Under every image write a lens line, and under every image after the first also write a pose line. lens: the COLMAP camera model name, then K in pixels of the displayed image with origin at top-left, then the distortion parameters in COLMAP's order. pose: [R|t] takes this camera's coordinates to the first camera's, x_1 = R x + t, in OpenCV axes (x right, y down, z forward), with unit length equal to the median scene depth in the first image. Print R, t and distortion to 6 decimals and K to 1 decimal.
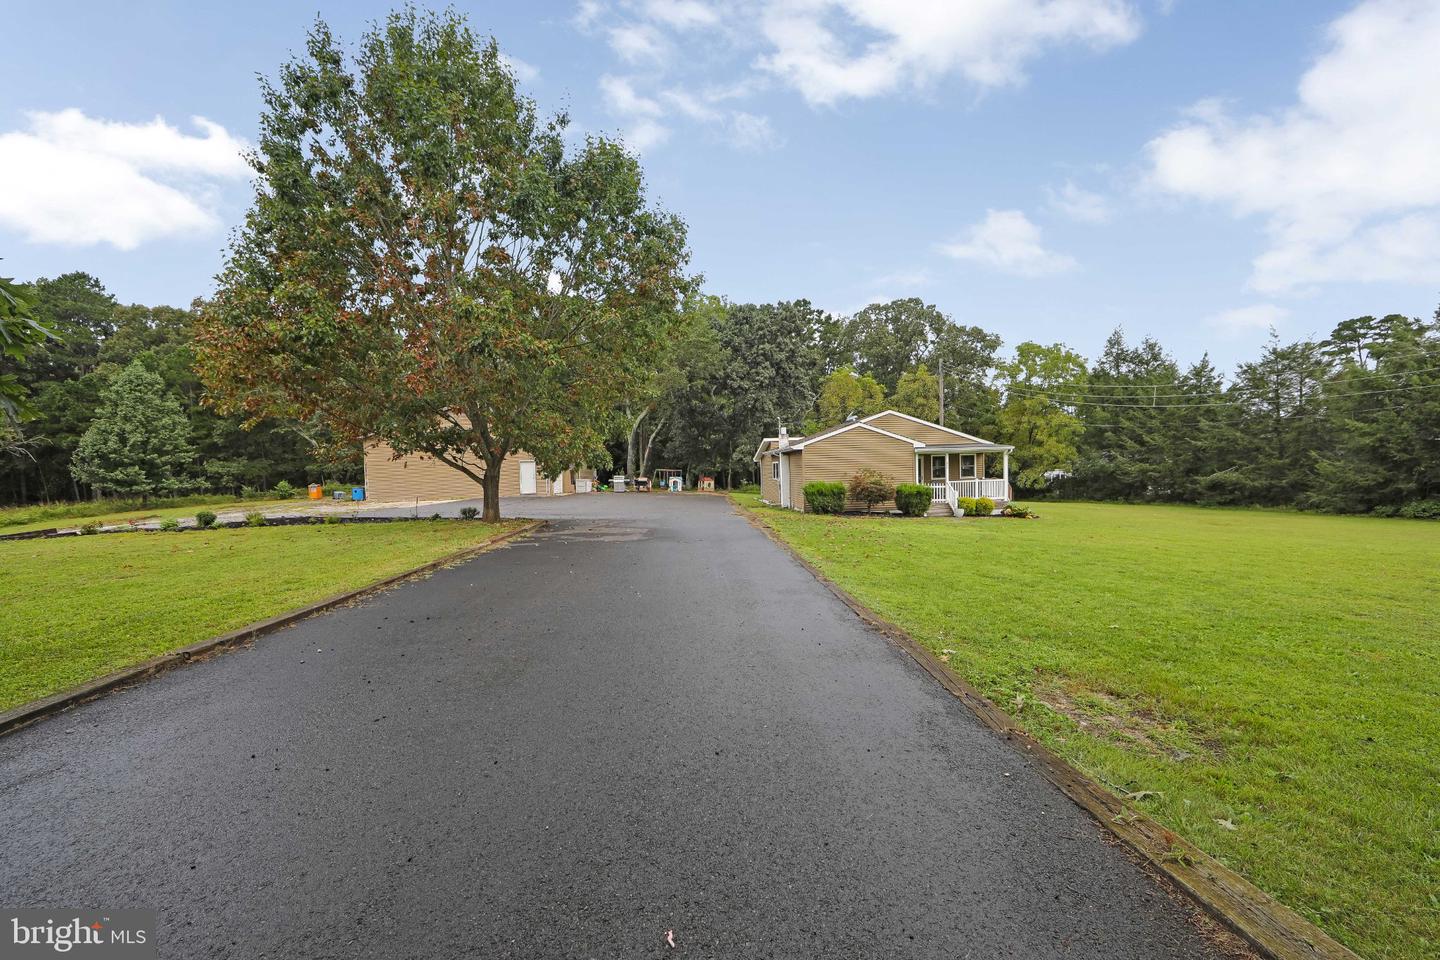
lens RADIAL K [[597.0, 0, 720.0], [0, 597.0, 480.0], [0, 0, 1]] dist [0.002187, 0.000176]
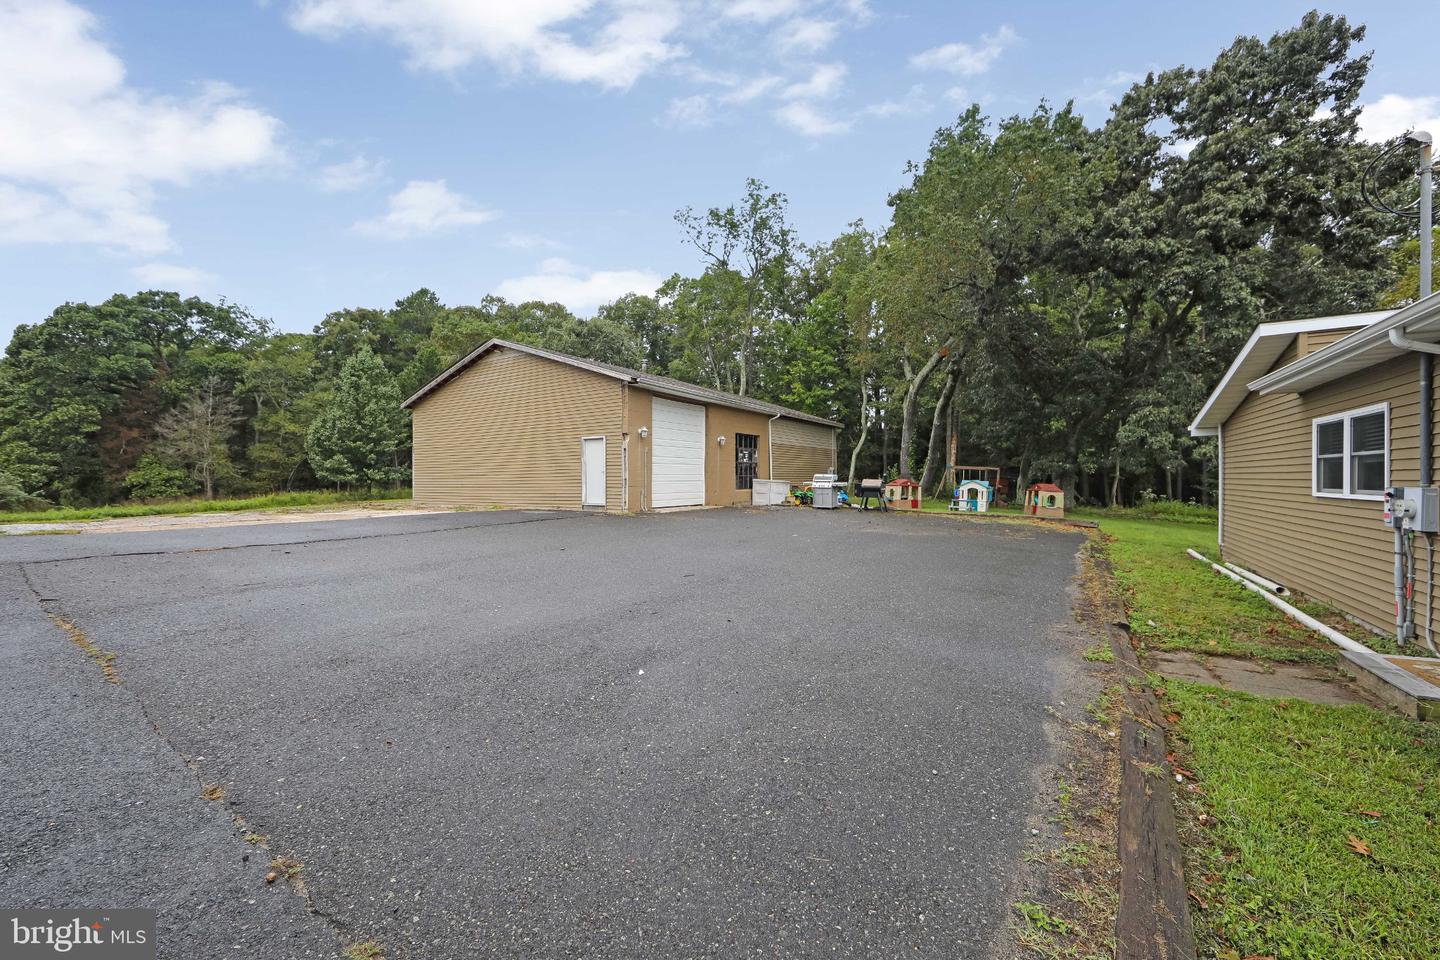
lens RADIAL K [[569.1, 0, 726.3], [0, 569.1, 482.8], [0, 0, 1]] dist [-0.008448, 0.000132]
pose [[0.825577, 0.026746, -0.563655, 0.020571], [-0.027645, 0.999594, 0.006940, -0.001021], [0.563612, 0.009853, 0.825981, 0.538901]]
